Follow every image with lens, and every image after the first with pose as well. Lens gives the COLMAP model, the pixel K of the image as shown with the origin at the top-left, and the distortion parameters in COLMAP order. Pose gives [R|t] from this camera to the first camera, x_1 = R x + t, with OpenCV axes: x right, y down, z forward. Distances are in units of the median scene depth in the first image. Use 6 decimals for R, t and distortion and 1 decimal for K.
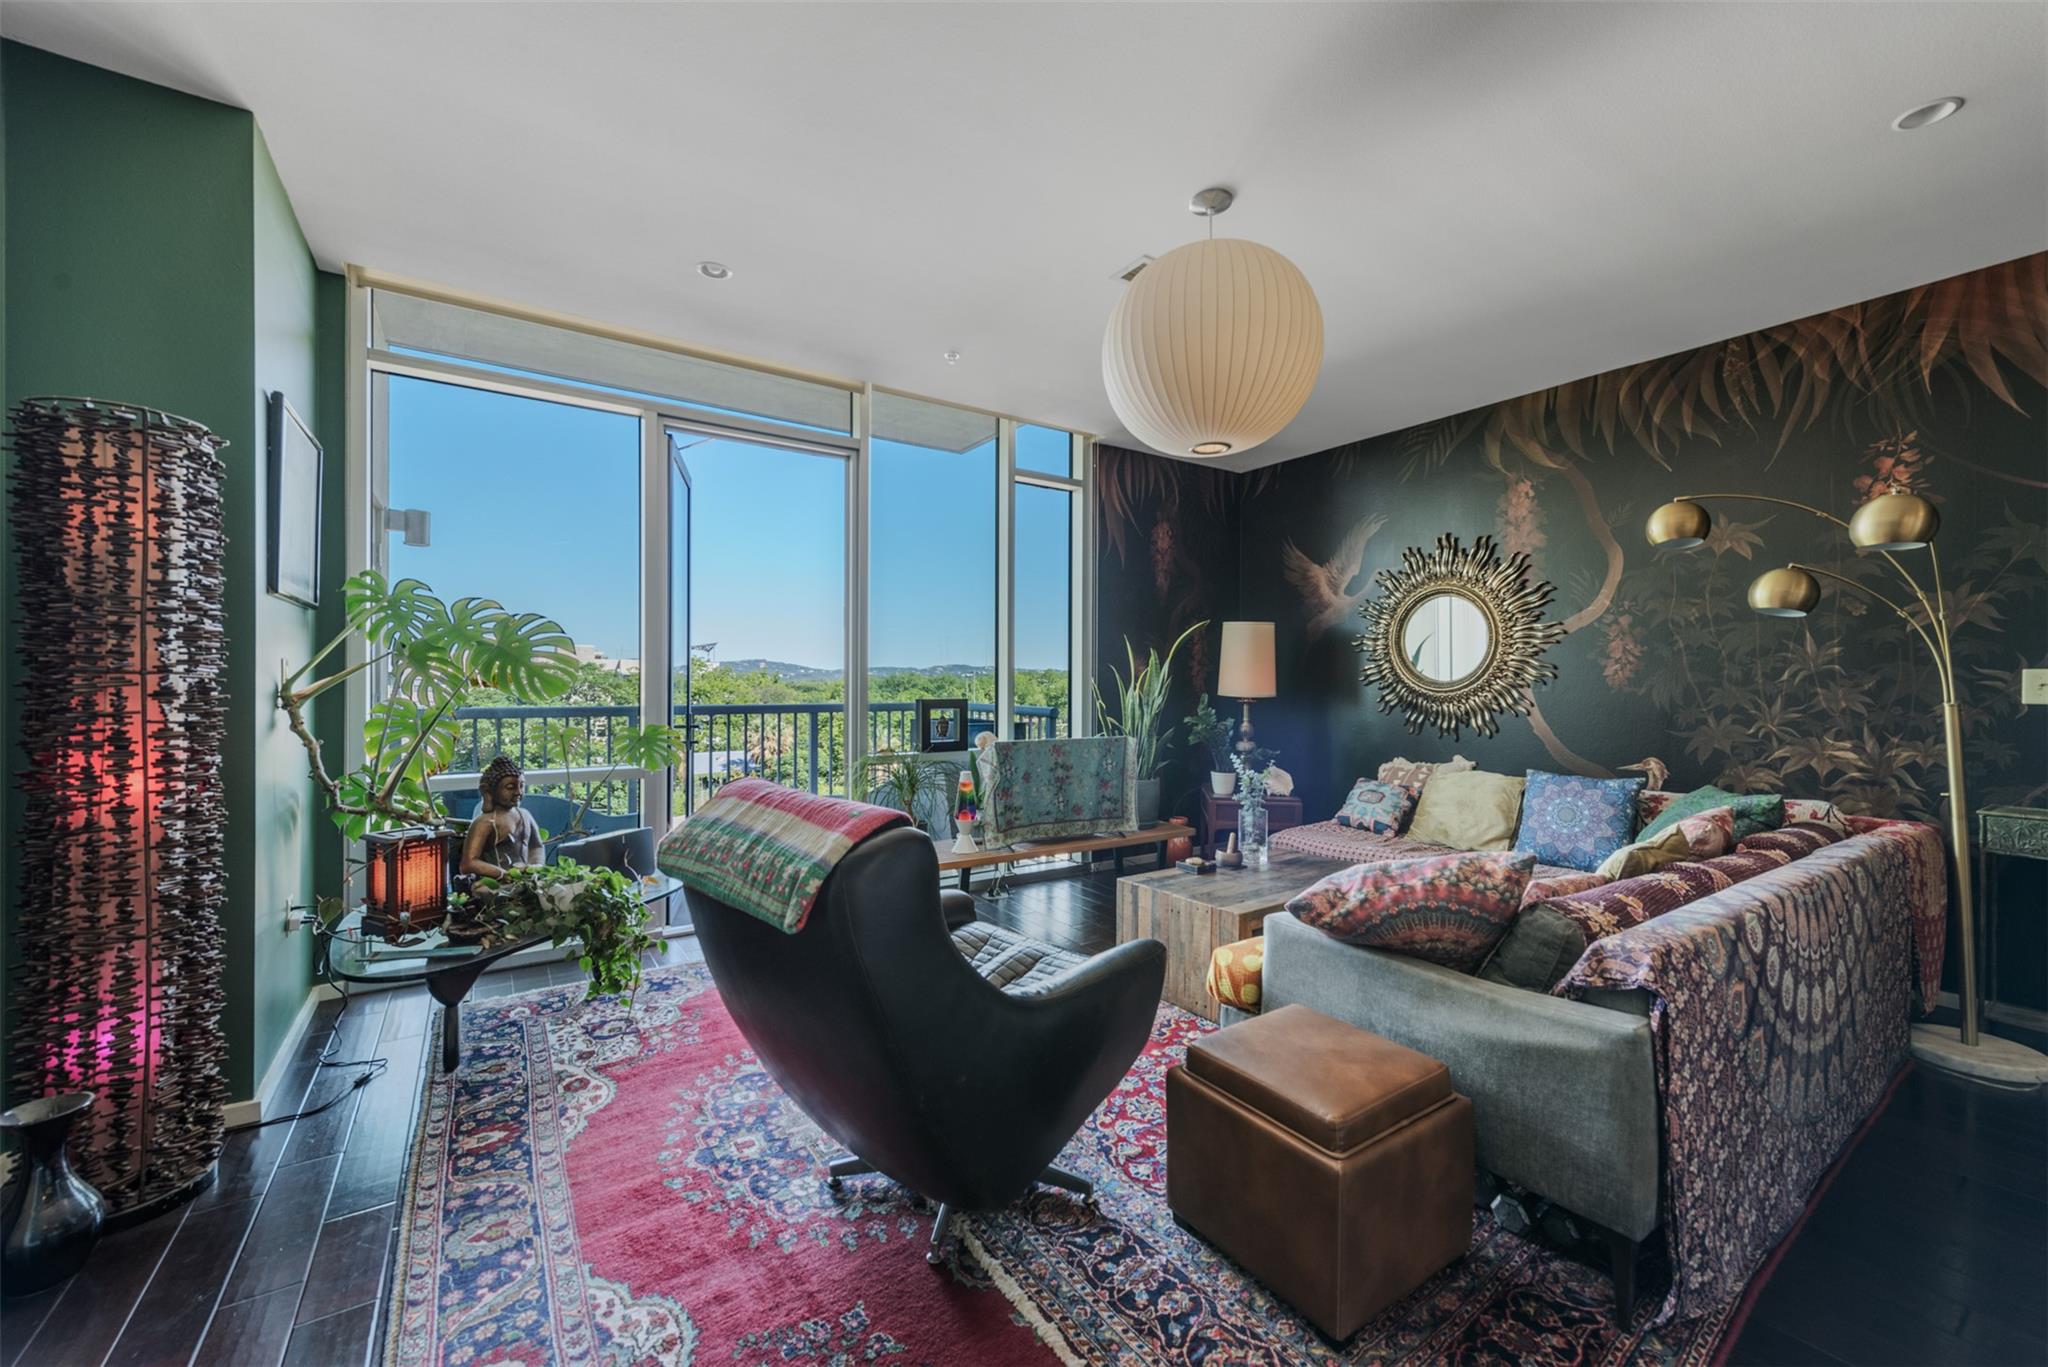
lens RADIAL K [[800.3, 0, 1033.5], [0, 800.3, 685.5], [0, 0, 1]] dist [0.002749, 0.000078]
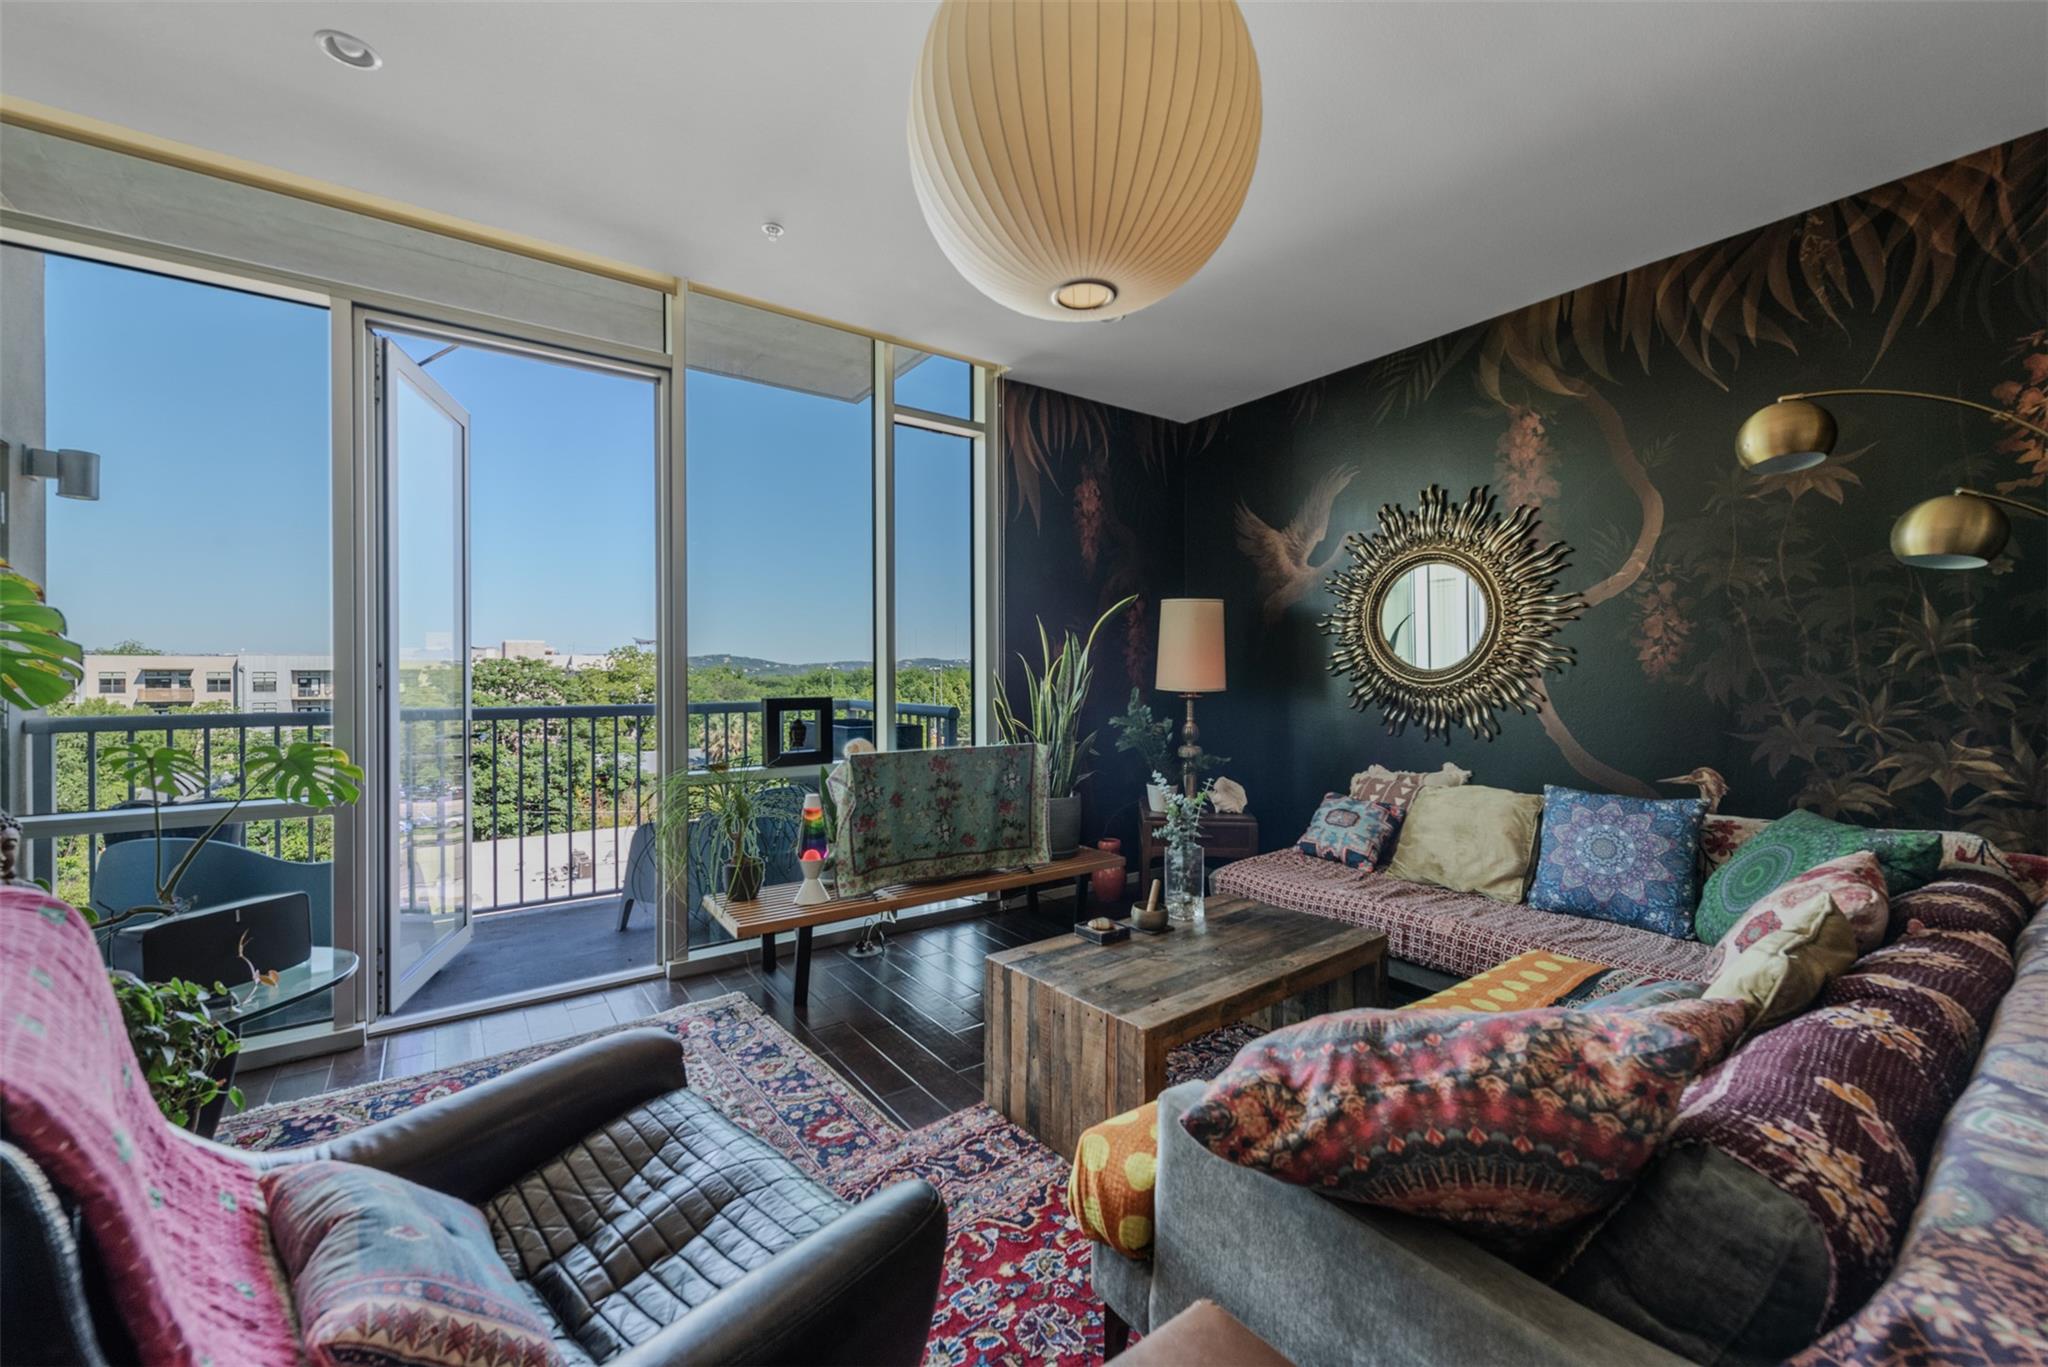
lens RADIAL K [[807.2, 0, 1031.9], [0, 807.2, 678.8], [0, 0, 1]] dist [0.001768, 0.000012]
pose [[0.999353, -0.008197, 0.035017, 0.122593], [0.008192, 0.999966, 0.000313, -0.000096], [-0.035018, -0.000026, 0.999387, 0.296175]]
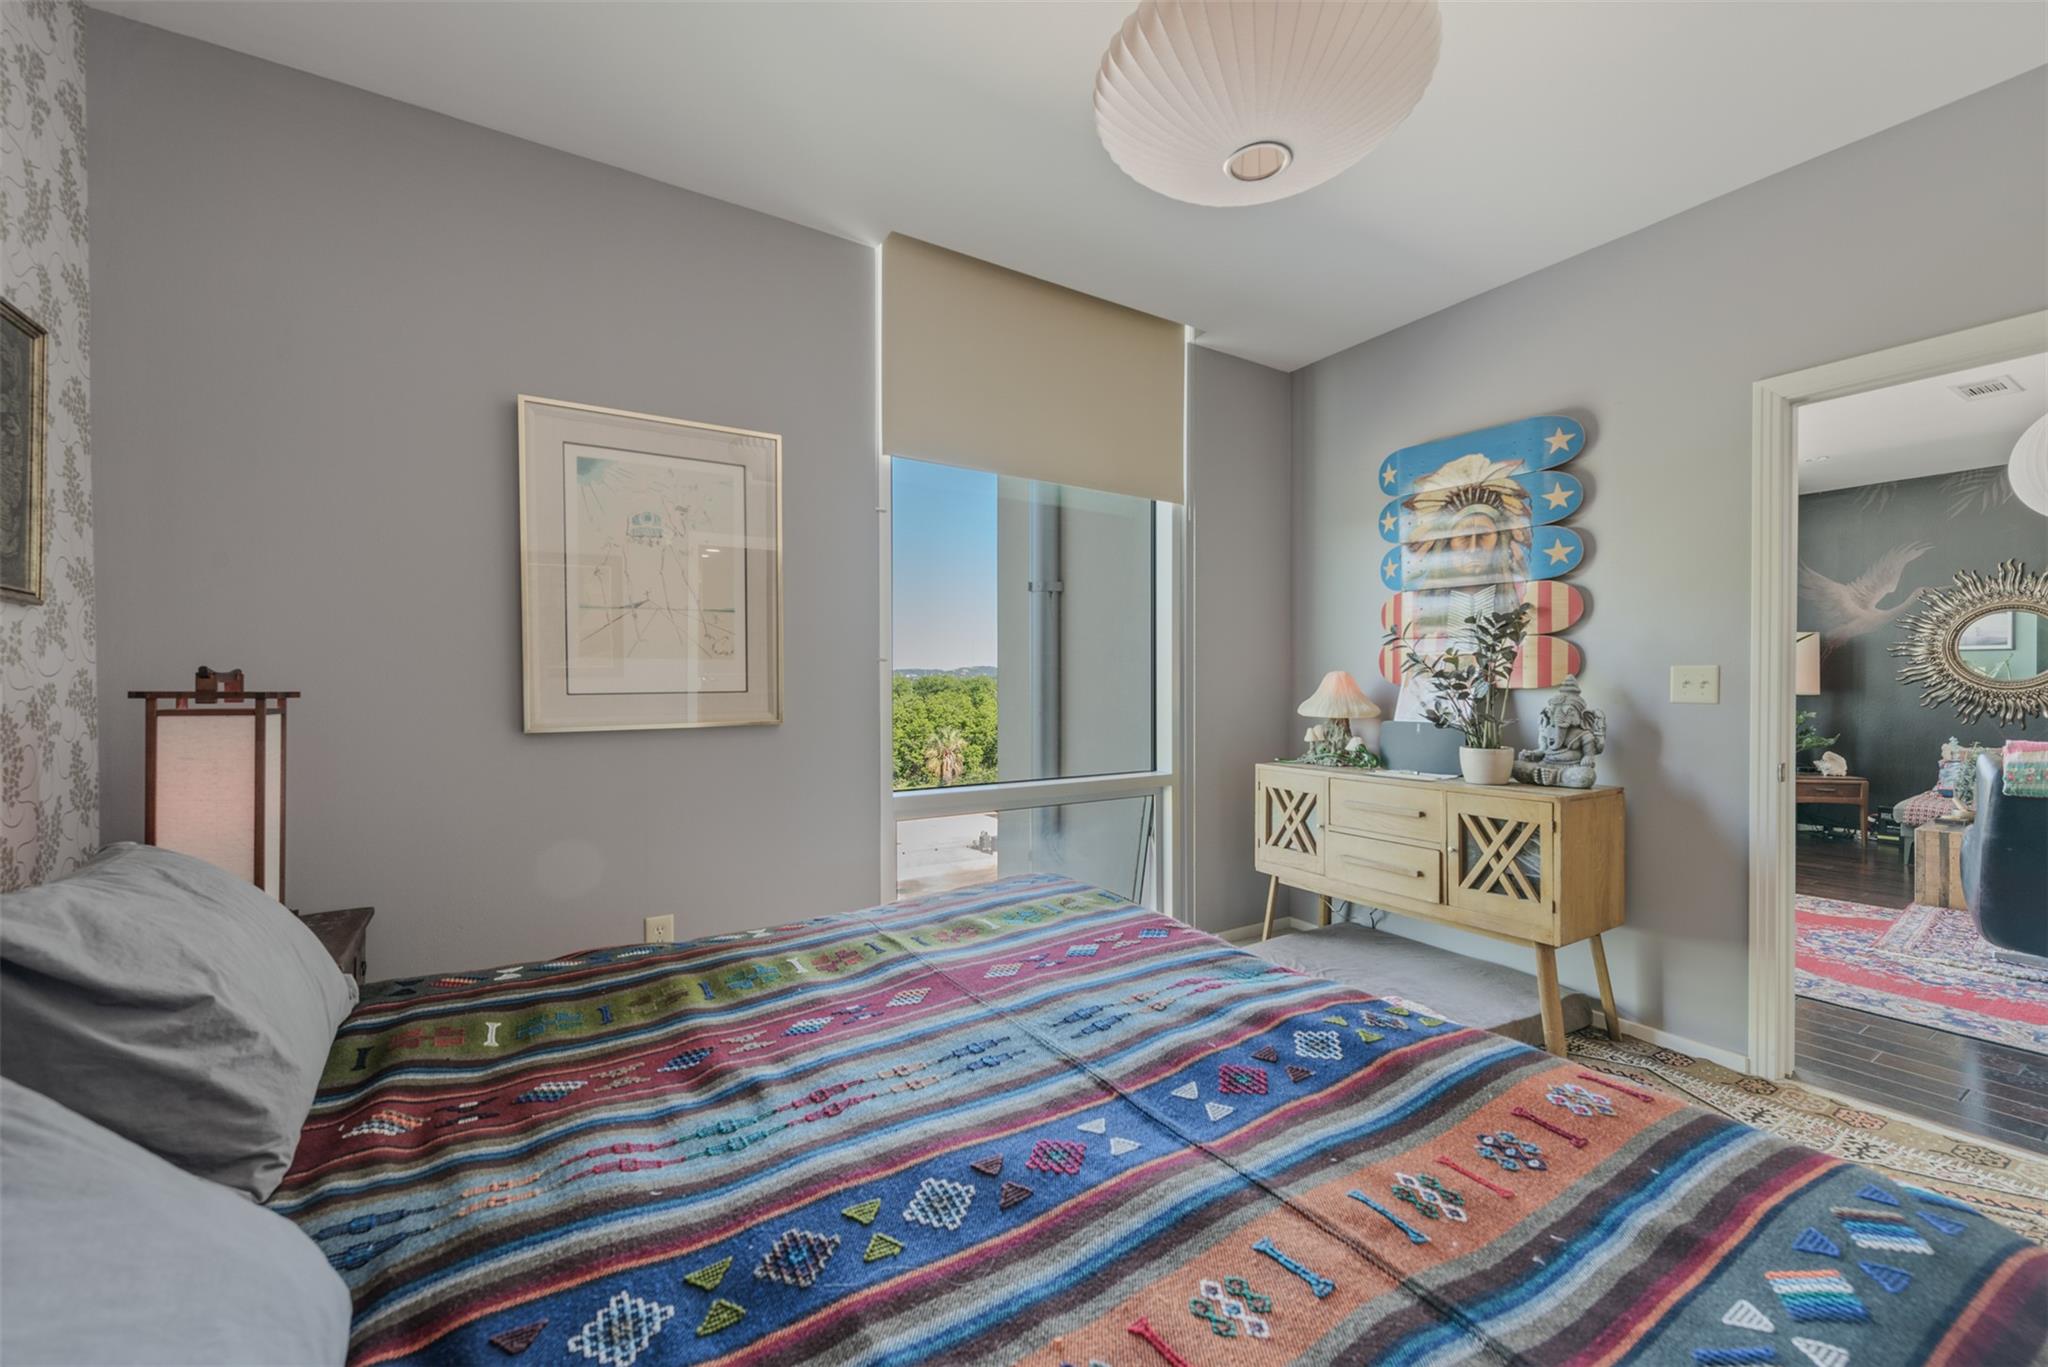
lens RADIAL K [[807.2, 0, 1031.9], [0, 807.2, 678.8], [0, 0, 1]] dist [0.001768, 0.000012]
pose [[0.999321, -0.003834, -0.036655, -1.331712], [0.003453, 0.999939, -0.010459, -0.000059], [0.036693, 0.010325, 0.999273, -0.414988]]
